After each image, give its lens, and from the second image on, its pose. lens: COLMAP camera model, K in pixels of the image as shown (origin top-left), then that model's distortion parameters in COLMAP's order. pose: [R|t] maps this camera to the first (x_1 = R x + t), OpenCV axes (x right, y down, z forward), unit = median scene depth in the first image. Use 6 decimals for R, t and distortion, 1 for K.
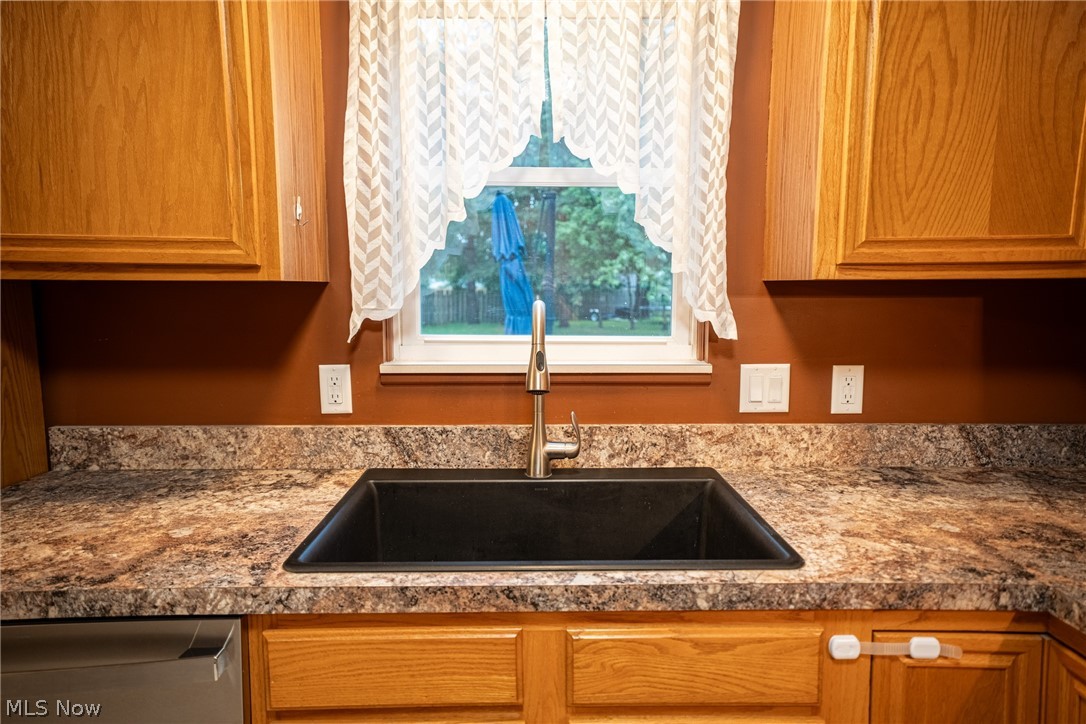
lens RADIAL K [[644.0, 0, 536.7], [0, 644.0, 357.4], [0, 0, 1]] dist [0.005908, 0.017430]
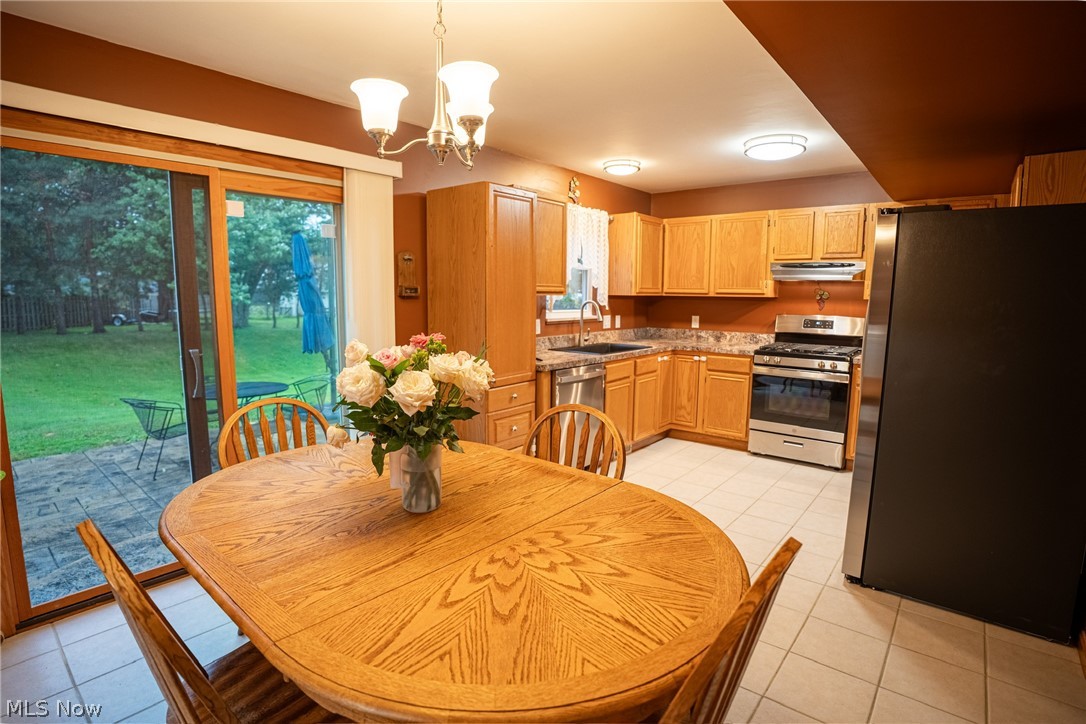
lens RADIAL K [[509.0, 0, 560.8], [0, 509.0, 358.1], [0, 0, 1]] dist [-0.063646, 0.014464]
pose [[0.636634, -0.092630, 0.765582, -2.373954], [0.074825, 0.995495, 0.058225, 0.068393], [-0.767527, 0.020217, 0.640698, -0.827548]]
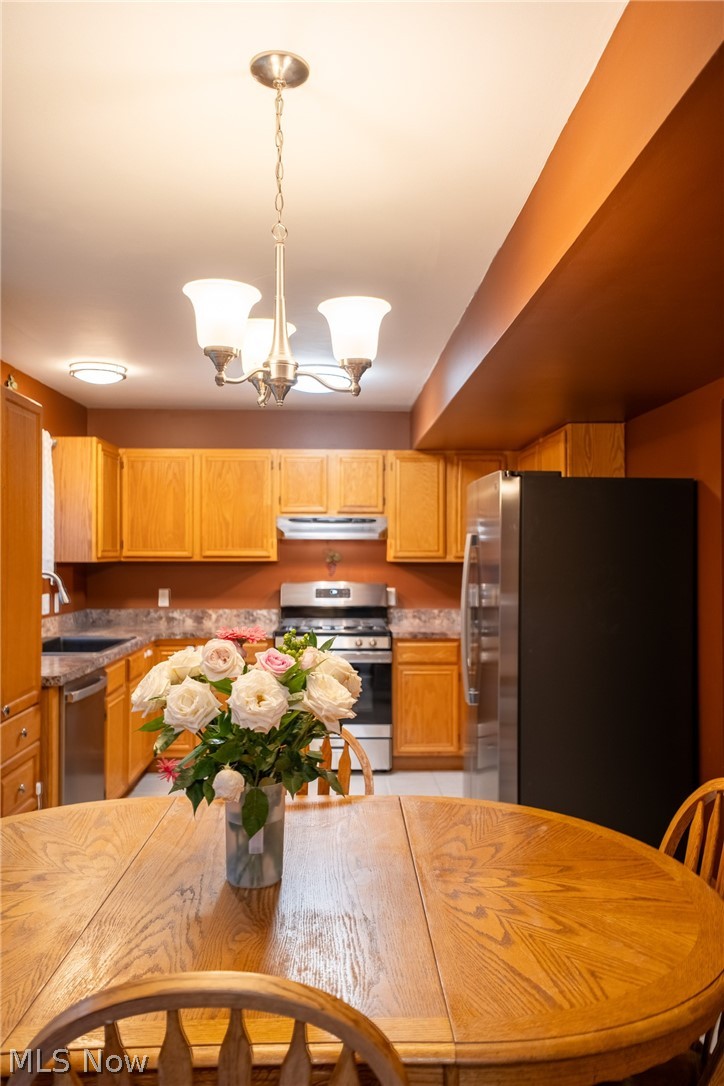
lens RADIAL K [[788.2, 0, 346.1], [0, 788.2, 551.8], [0, 0, 1]] dist [0.026102, 0.013676]
pose [[0.001216, 0.004848, 0.999988, -2.843314], [0.105627, 0.994394, -0.004949, -0.015120], [-0.994405, 0.105632, 0.000697, -0.184688]]
